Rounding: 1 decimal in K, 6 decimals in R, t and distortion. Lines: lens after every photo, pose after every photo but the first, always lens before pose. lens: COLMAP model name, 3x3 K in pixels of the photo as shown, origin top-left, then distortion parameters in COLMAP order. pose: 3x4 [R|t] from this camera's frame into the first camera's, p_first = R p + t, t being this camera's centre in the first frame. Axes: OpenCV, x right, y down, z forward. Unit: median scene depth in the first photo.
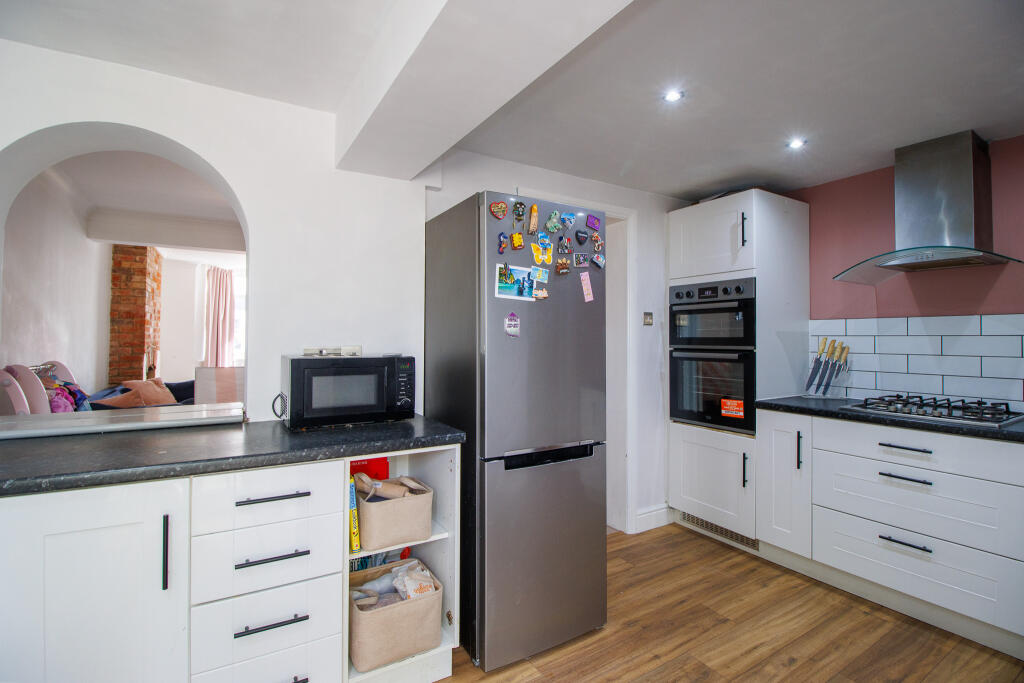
lens RADIAL K [[476.0, 0, 509.7], [0, 476.0, 332.1], [0, 0, 1]] dist [0.004080, -0.012225]
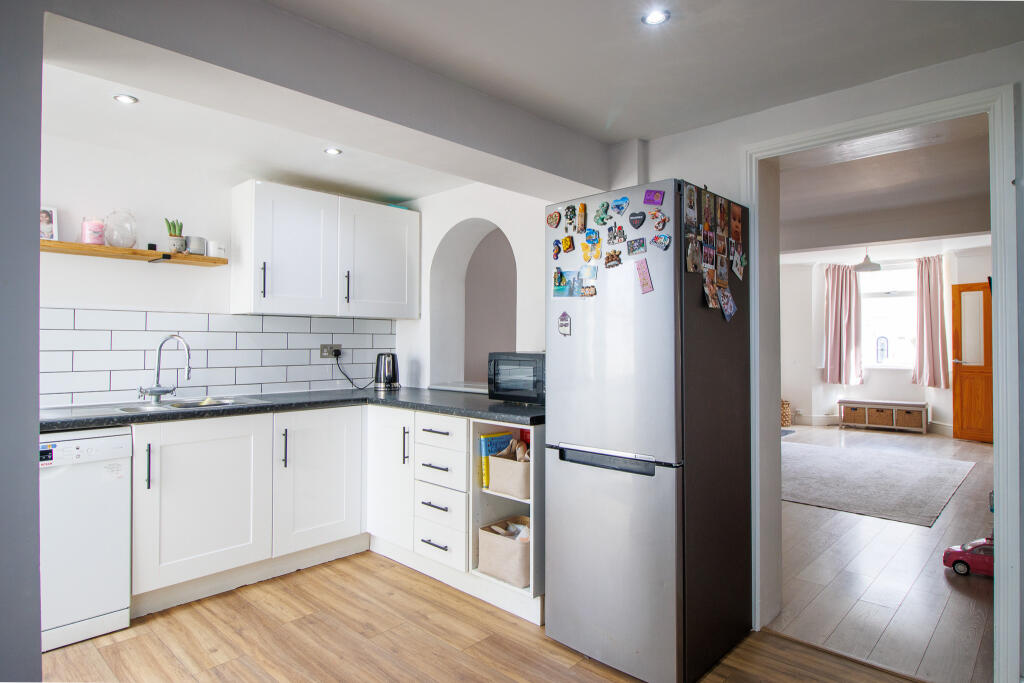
lens RADIAL K [[572.4, 0, 512.0], [0, 572.4, 341.5], [0, 0, 1]] dist [0.002709, 0.000167]
pose [[0.268061, -0.005083, -0.963388, 1.191888], [0.009927, 0.999948, -0.002514, 0.024315], [0.963351, -0.008889, 0.268098, 0.546091]]
